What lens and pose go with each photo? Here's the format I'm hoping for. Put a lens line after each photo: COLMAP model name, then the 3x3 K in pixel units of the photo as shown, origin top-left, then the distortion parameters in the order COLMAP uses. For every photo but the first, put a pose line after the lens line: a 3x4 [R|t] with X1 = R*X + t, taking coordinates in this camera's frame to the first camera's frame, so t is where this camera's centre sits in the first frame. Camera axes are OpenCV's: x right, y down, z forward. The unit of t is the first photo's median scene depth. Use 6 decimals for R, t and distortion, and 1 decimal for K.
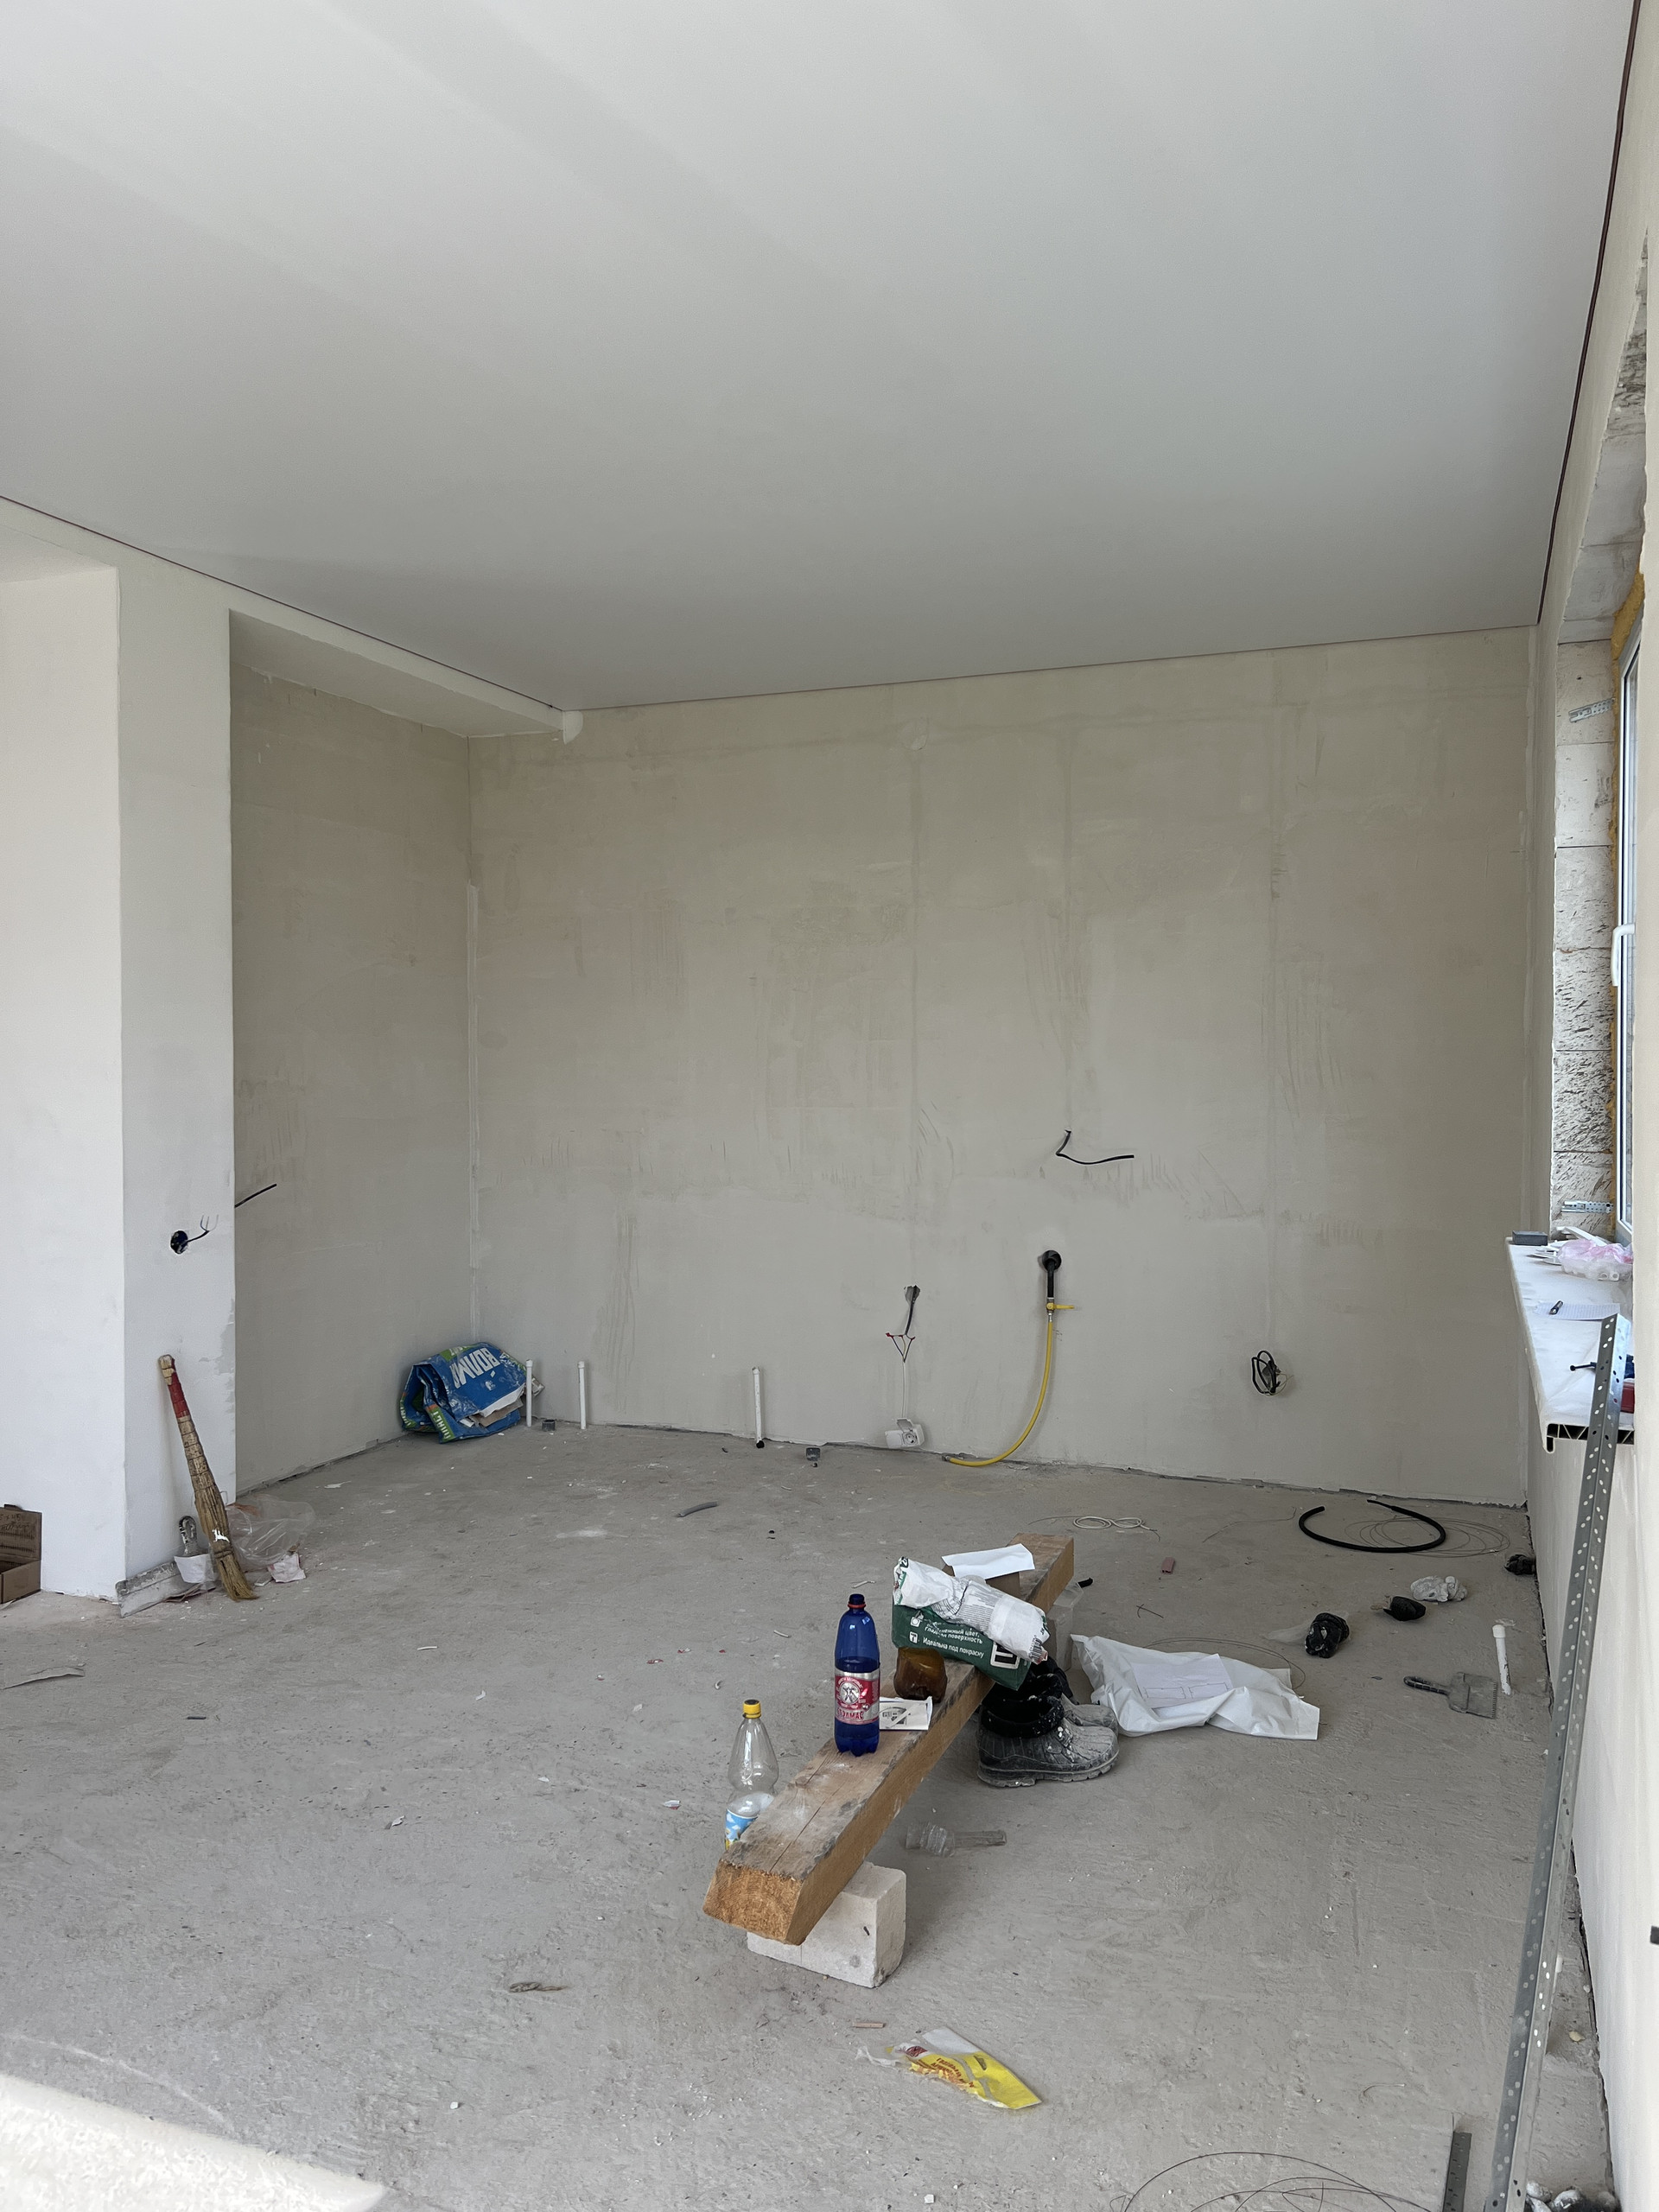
lens RADIAL K [[1633.3, 0, 811.3], [0, 1633.3, 1100.3], [0, 0, 1]] dist [0.046641, -0.059318]
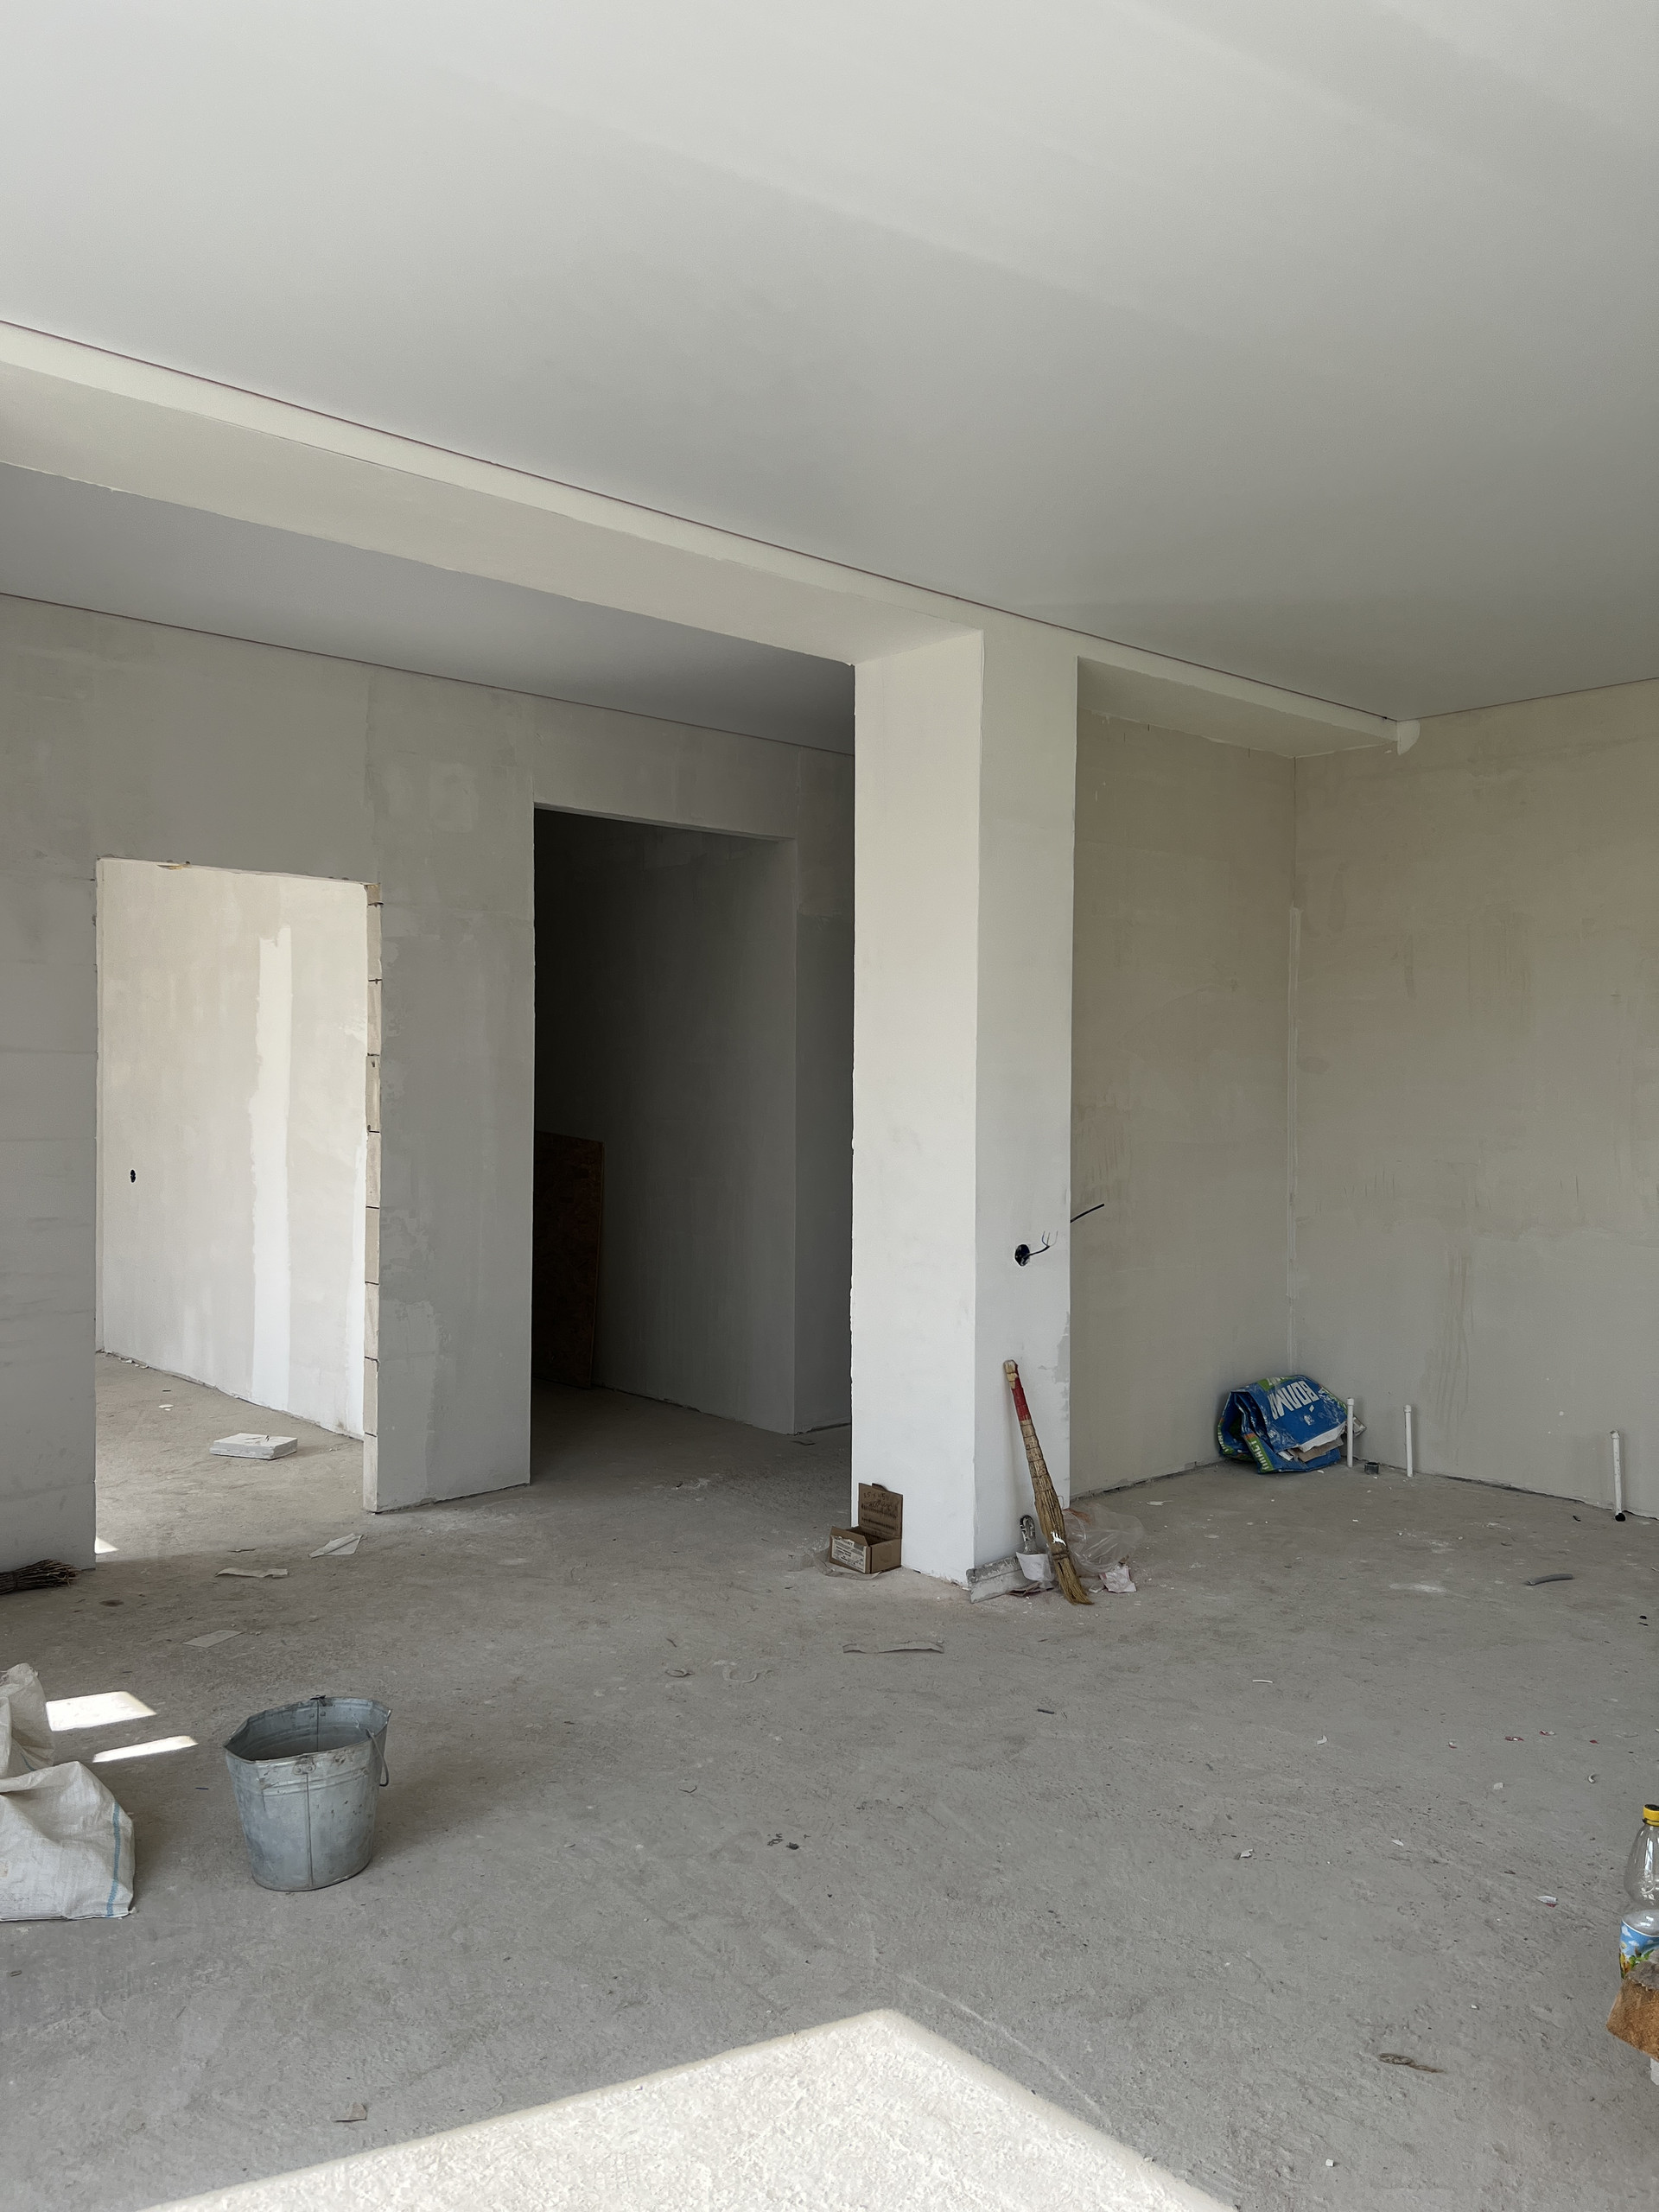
lens RADIAL K [[1633.3, 0, 824.9], [0, 1633.3, 1098.7], [0, 0, 1]] dist [0.046641, -0.059318]
pose [[0.894298, 0.009381, -0.447373, -0.026383], [-0.016690, 0.999784, -0.012398, 0.000276], [0.447160, 0.018554, 0.894262, -0.005338]]
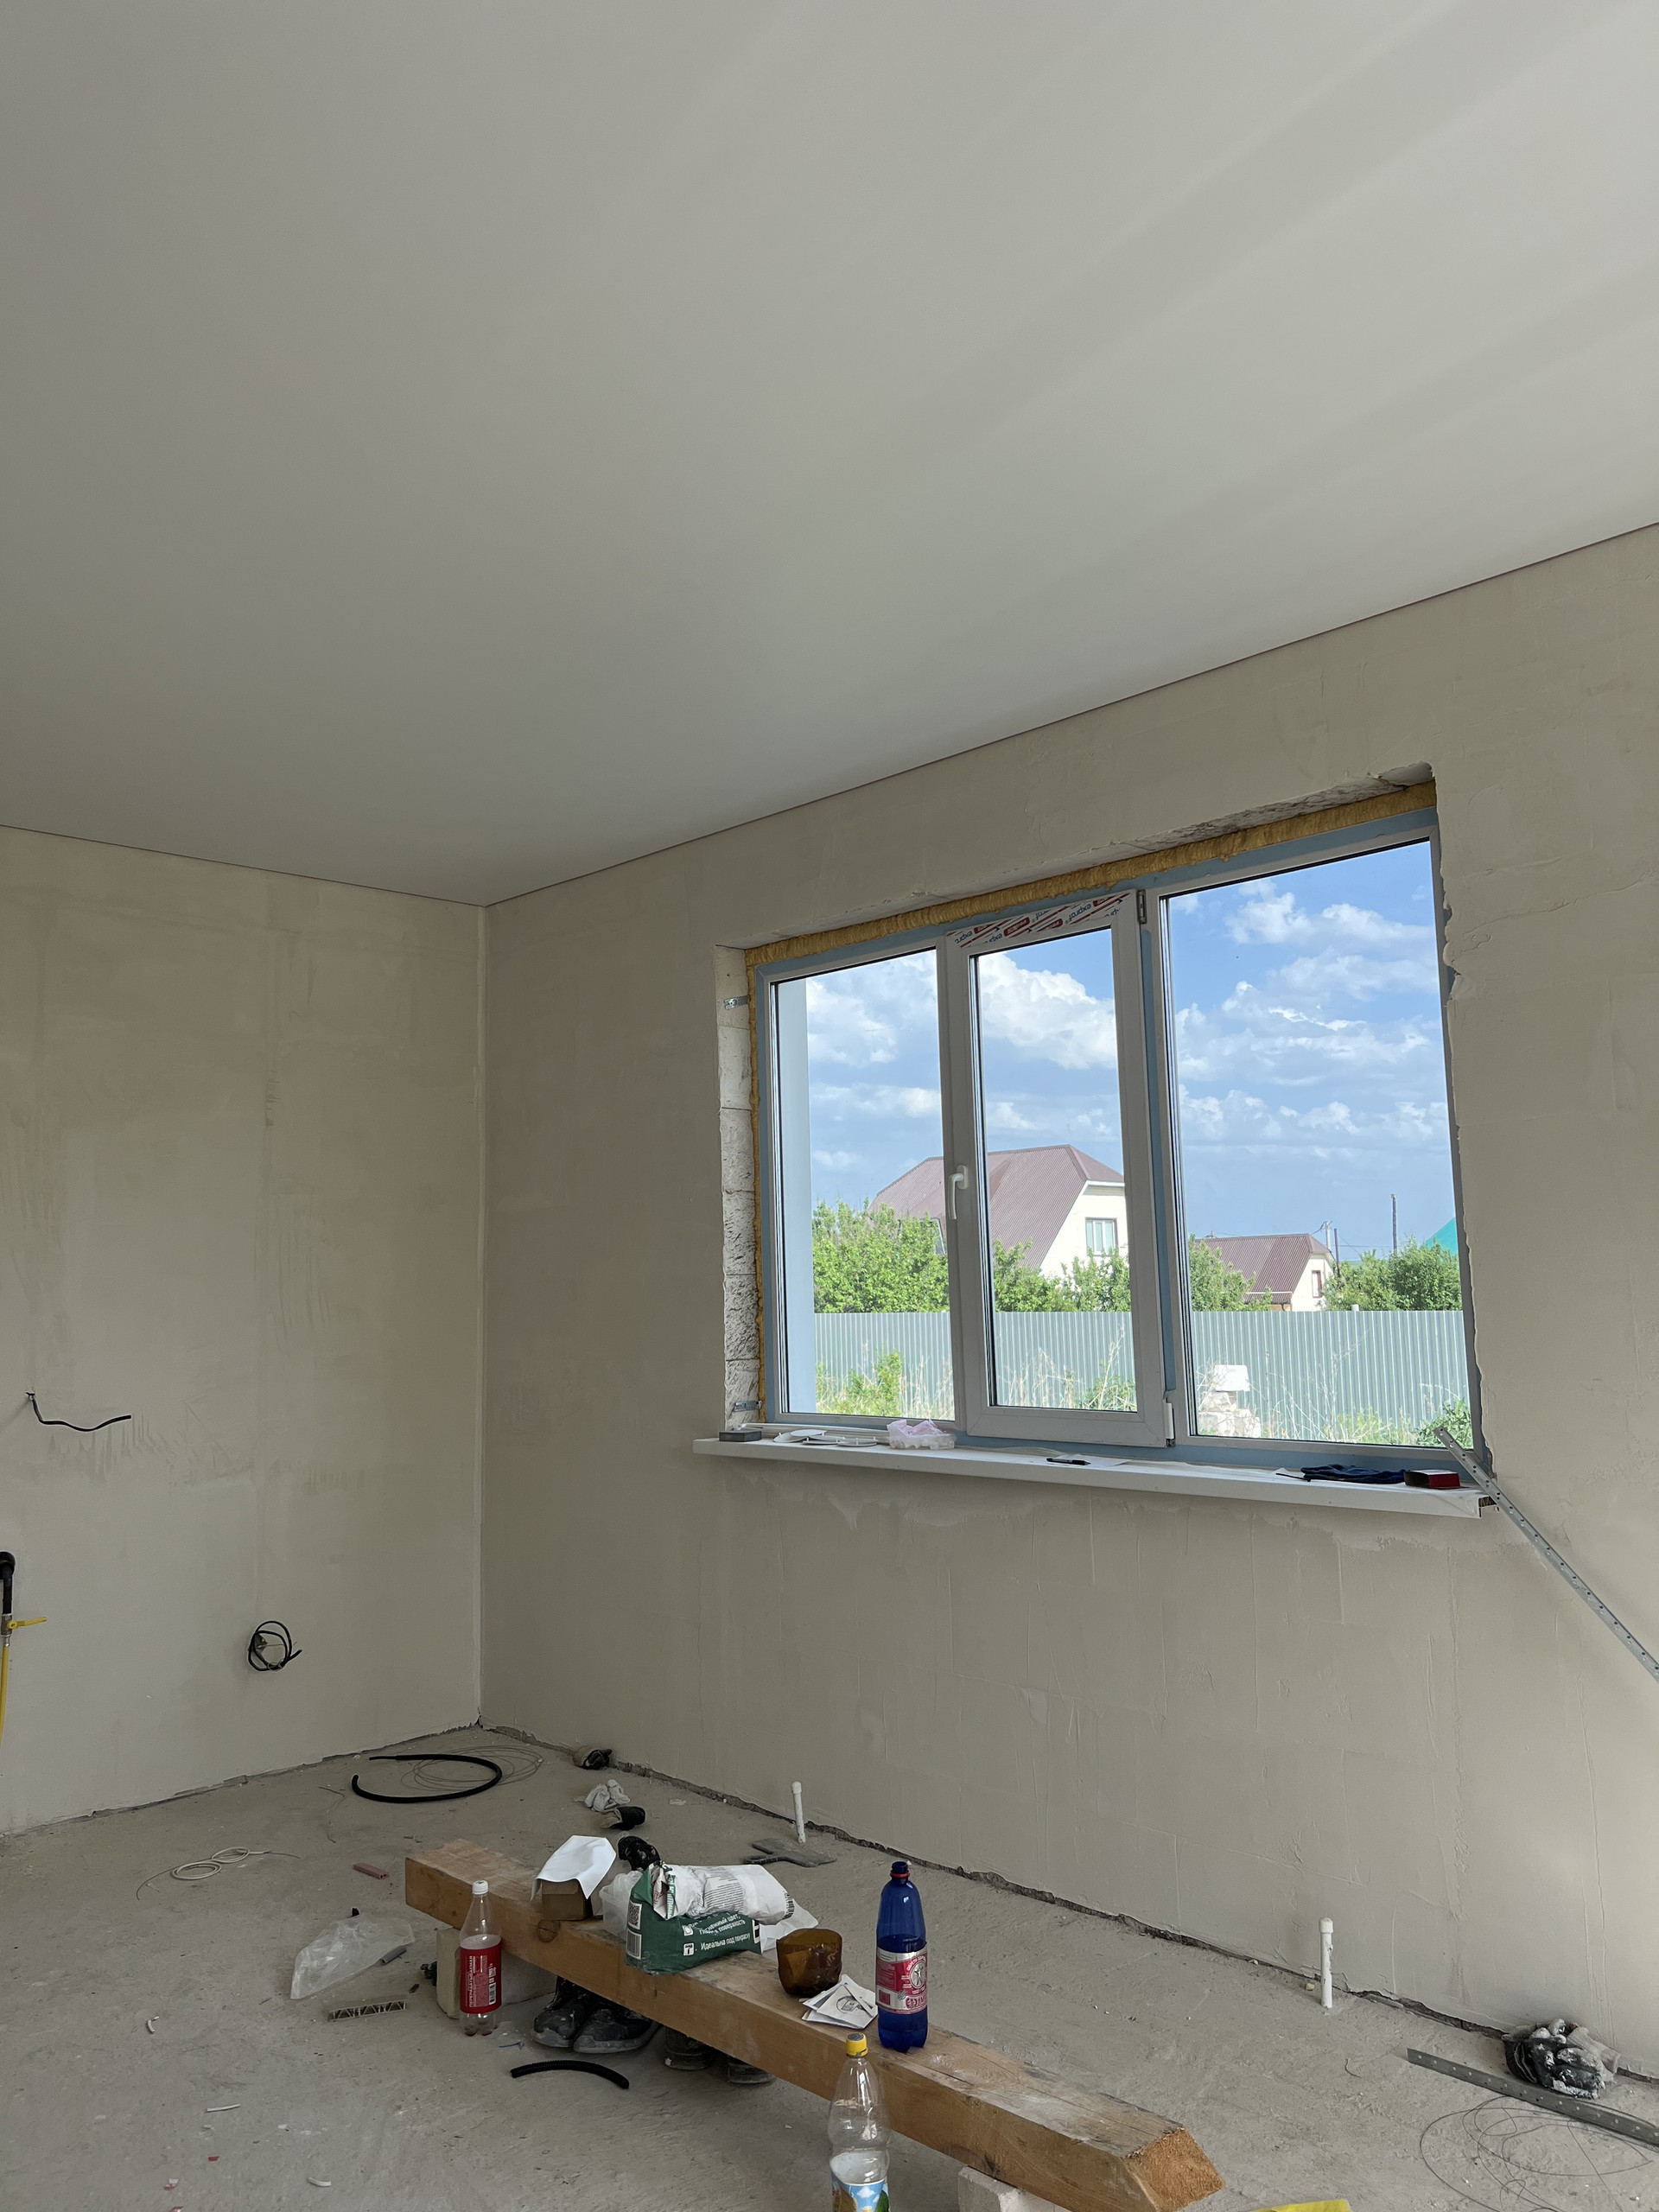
lens RADIAL K [[1633.3, 0, 806.9], [0, 1633.3, 1089.8], [0, 0, 1]] dist [0.046641, -0.059318]
pose [[0.415243, 0.101145, 0.904070, -0.614008], [0.050504, 0.989704, -0.133922, -0.001297], [-0.908308, 0.101269, 0.405859, 0.451859]]
